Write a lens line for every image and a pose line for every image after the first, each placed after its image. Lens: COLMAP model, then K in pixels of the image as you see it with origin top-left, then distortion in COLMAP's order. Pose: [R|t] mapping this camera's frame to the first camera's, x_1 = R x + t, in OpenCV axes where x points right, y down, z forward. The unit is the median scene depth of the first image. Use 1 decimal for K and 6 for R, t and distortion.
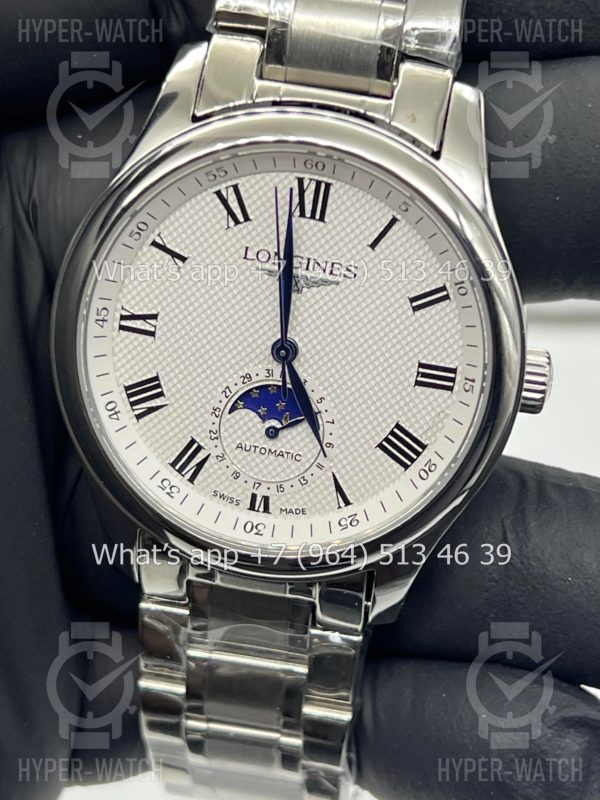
lens RADIAL K [[1884.5, 0, 299.9], [0, 1884.5, 397.1], [0, 0, 1]] dist [0.525608, 0.000000]
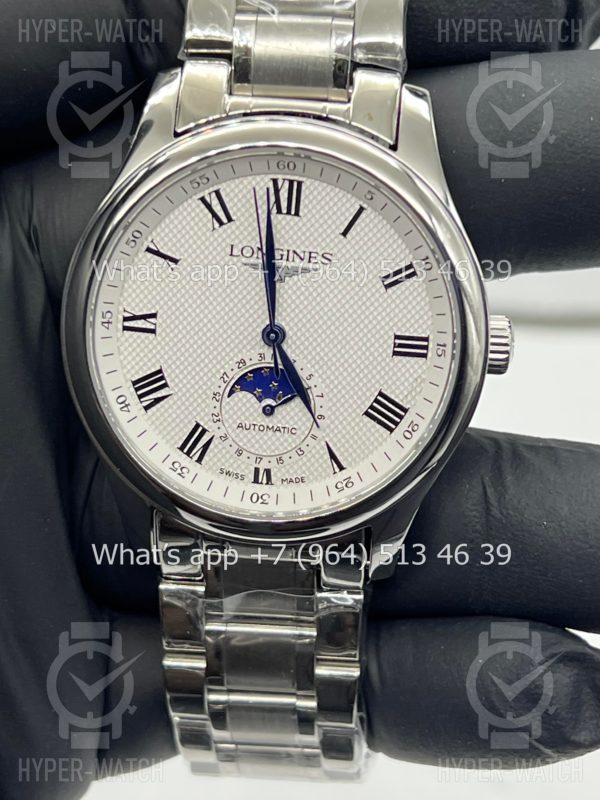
lens RADIAL K [[1884.5, 0, 302.9], [0, 1884.5, 395.8], [0, 0, 1]] dist [0.525608, 0.000000]
pose [[0.995576, -0.087402, 0.034494, -0.032278], [0.089311, 0.994294, -0.058337, 0.077251], [-0.029198, 0.061160, 0.997701, -0.108998]]
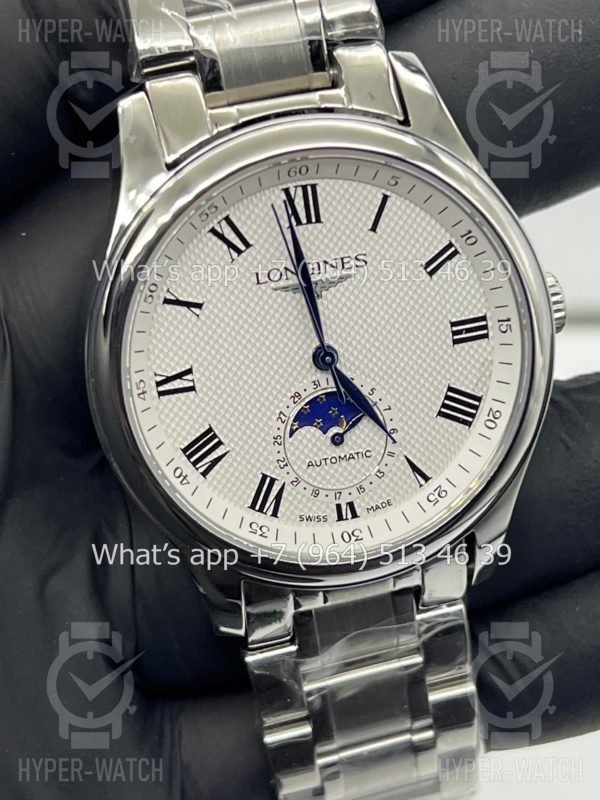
lens RADIAL K [[1884.5, 0, 327.9], [0, 1884.5, 400.9], [0, 0, 1]] dist [0.525608, 0.000000]
pose [[0.905820, -0.348767, 0.240525, -0.254164], [0.353542, 0.935099, 0.024473, -0.026727], [-0.233450, 0.062868, 0.970334, 0.028889]]
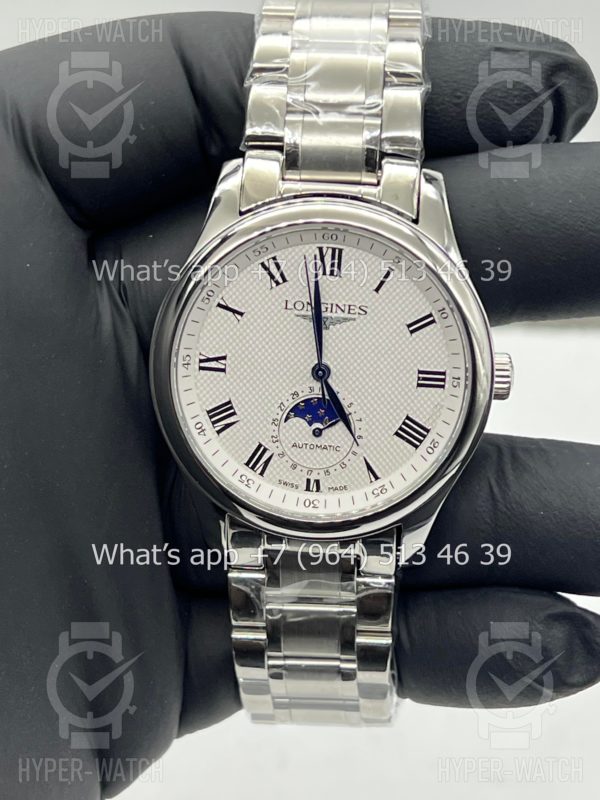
lens RADIAL K [[1884.5, 0, 319.2], [0, 1884.5, 412.5], [0, 0, 1]] dist [0.525608, 0.000000]
pose [[0.993472, -0.104871, 0.044896, -0.074098], [0.106179, 0.993958, -0.027825, 0.042926], [-0.041707, 0.032410, 0.998604, -0.376571]]
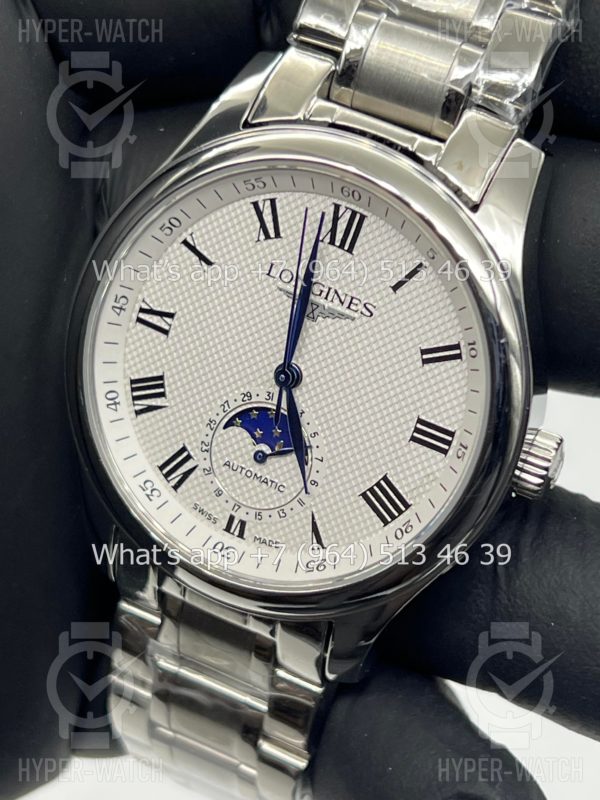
lens RADIAL K [[1884.5, 0, 295.6], [0, 1884.5, 404.4], [0, 0, 1]] dist [0.525608, 0.000000]
pose [[0.957633, 0.213531, -0.193246, 0.184866], [-0.221998, 0.974776, -0.023016, 0.010832], [0.183457, 0.064941, 0.980880, 0.051901]]
